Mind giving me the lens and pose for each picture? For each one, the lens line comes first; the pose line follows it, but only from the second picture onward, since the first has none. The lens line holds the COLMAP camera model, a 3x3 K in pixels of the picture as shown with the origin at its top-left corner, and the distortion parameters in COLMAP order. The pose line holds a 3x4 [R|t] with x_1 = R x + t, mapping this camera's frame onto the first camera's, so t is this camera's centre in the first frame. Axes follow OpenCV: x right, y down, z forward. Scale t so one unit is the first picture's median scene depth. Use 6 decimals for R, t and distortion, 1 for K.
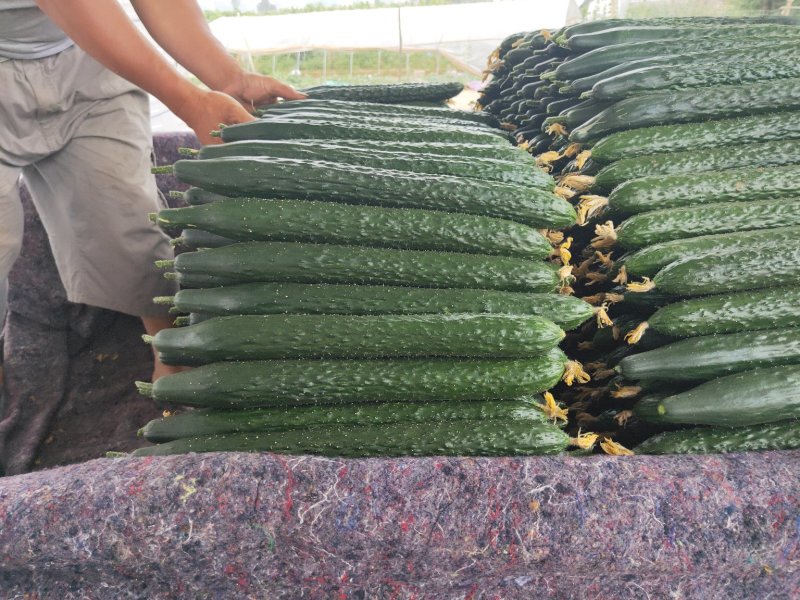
lens RADIAL K [[611.3, 0, 400.0], [0, 611.3, 300.0], [0, 0, 1]] dist [0.023195, 0.004572]
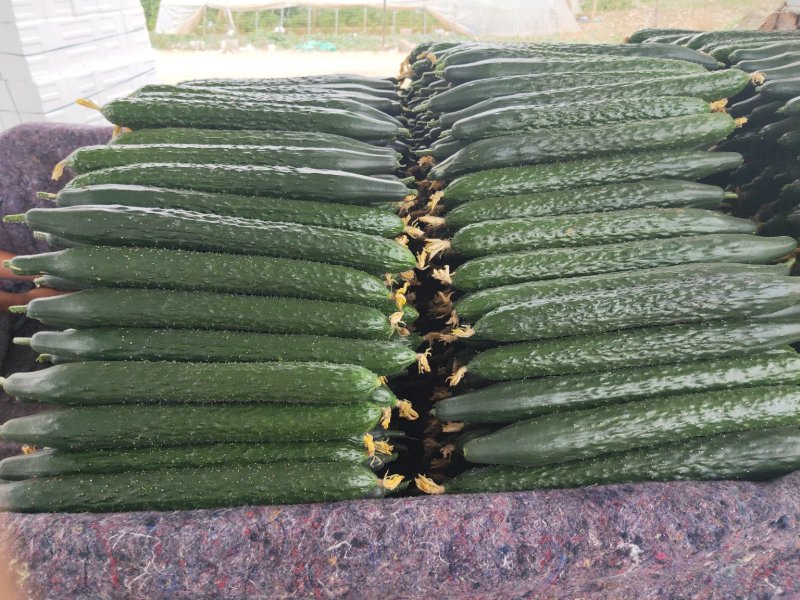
lens RADIAL K [[611.3, 0, 400.0], [0, 611.3, 300.0], [0, 0, 1]] dist [0.023195, 0.004572]
pose [[0.999880, 0.001353, 0.015452, 0.248343], [-0.002307, 0.998078, 0.061925, -0.137318], [-0.015339, -0.061953, 0.997961, -0.068061]]
